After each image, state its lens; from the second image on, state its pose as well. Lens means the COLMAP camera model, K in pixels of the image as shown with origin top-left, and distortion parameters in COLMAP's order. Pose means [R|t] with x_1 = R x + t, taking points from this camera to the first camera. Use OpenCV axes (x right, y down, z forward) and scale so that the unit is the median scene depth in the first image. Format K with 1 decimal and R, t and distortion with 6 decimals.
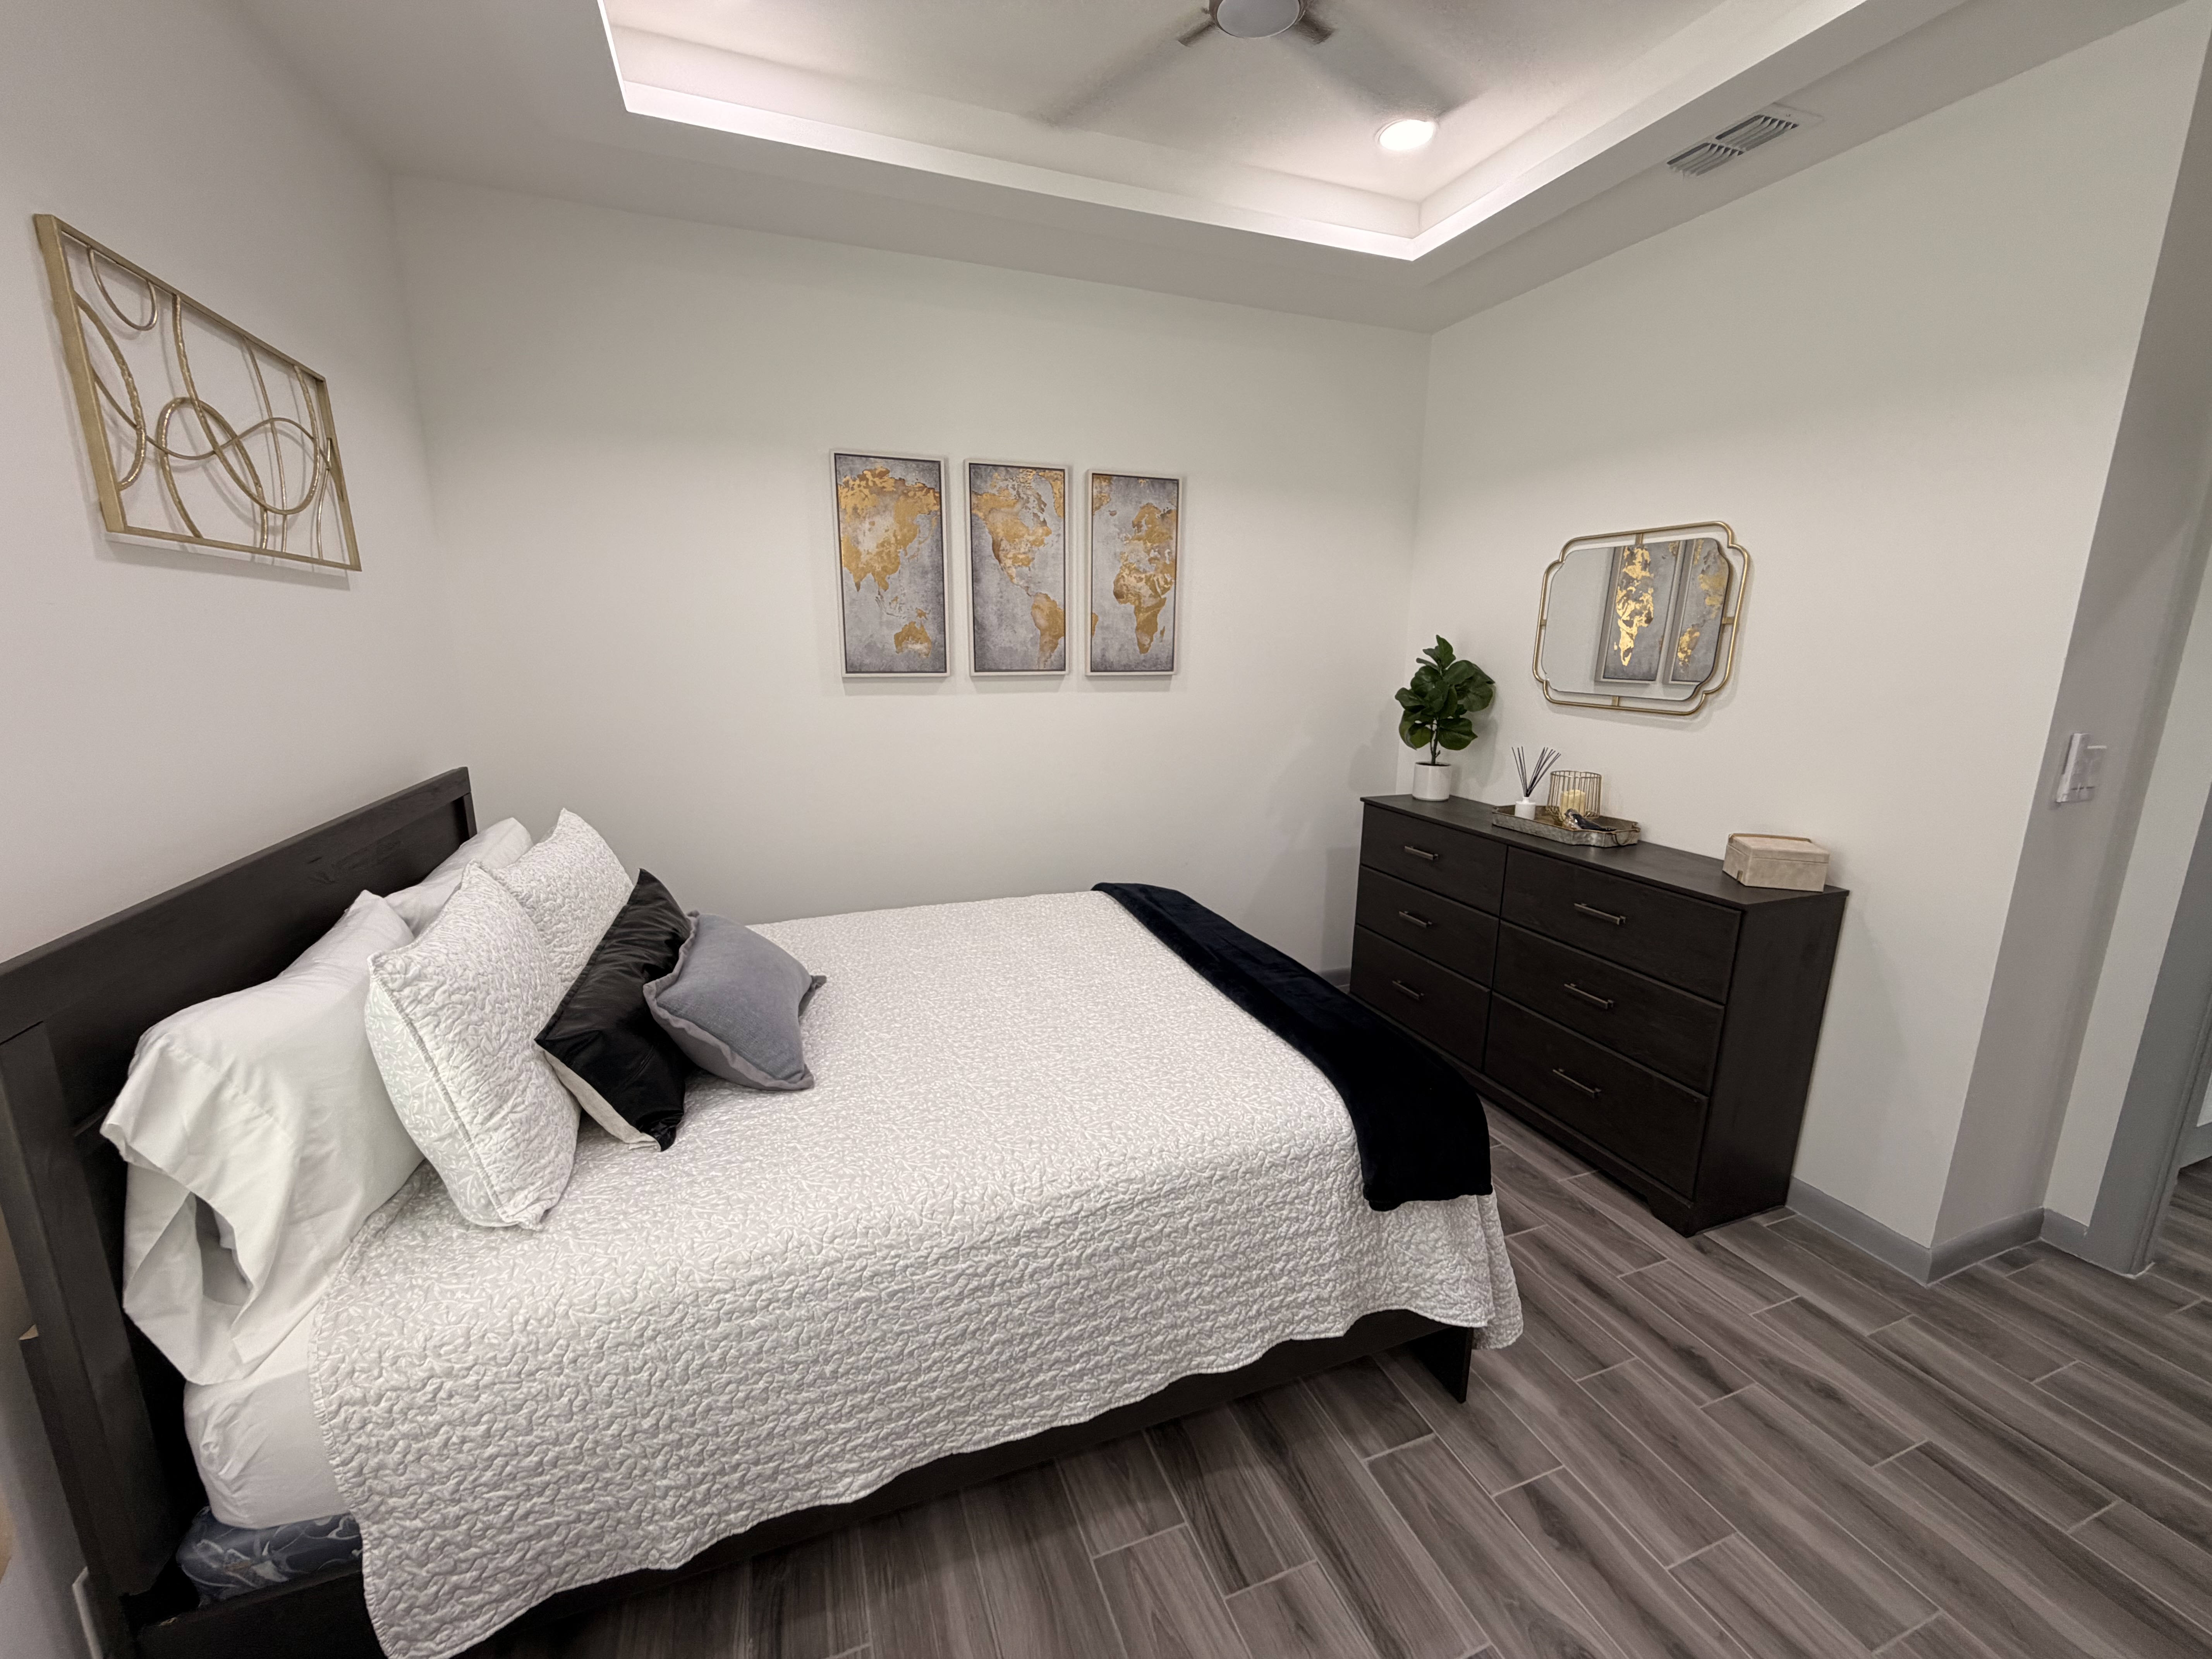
lens RADIAL K [[882.1, 0, 1100.7], [0, 882.1, 826.1], [0, 0, 1]] dist [-0.000278, 0.000164]
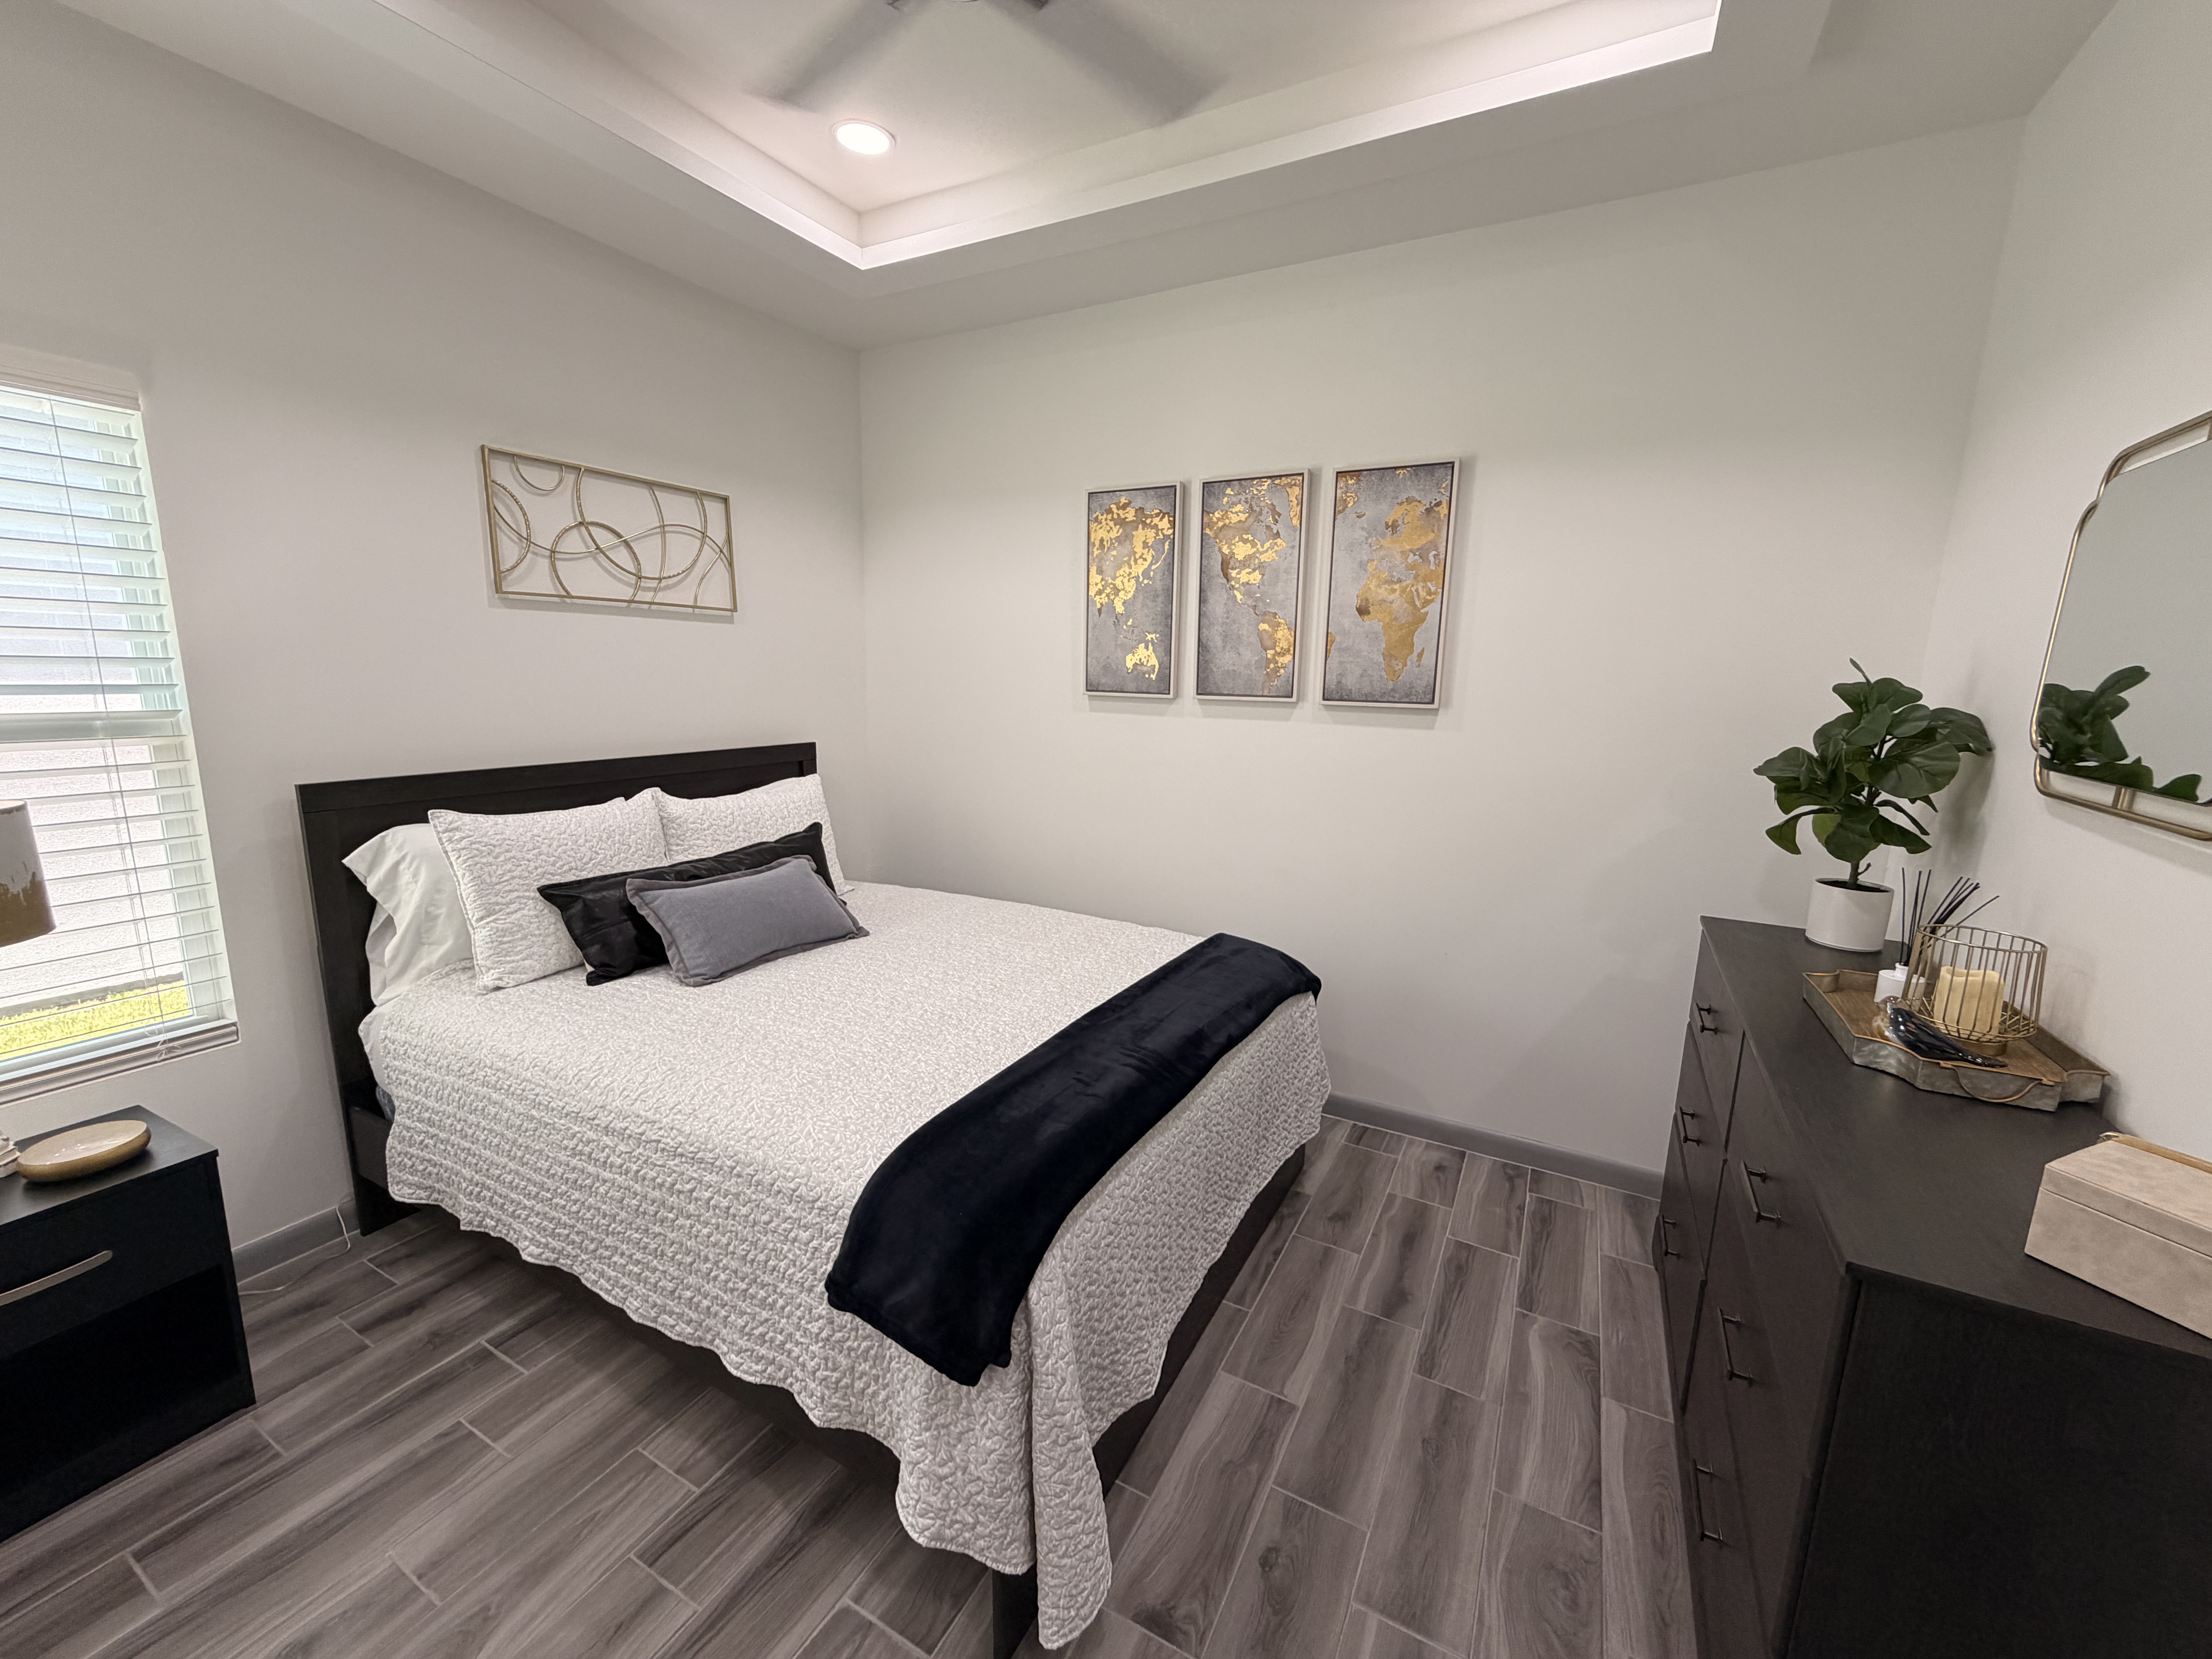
lens RADIAL K [[882.1, 0, 1100.7], [0, 882.1, 826.1], [0, 0, 1]] dist [-0.000278, 0.000164]
pose [[0.649213, 0.142091, -0.747217, 0.550014], [-0.174898, 0.983959, 0.035152, -0.049249], [0.740225, 0.107866, 0.663650, 0.298882]]
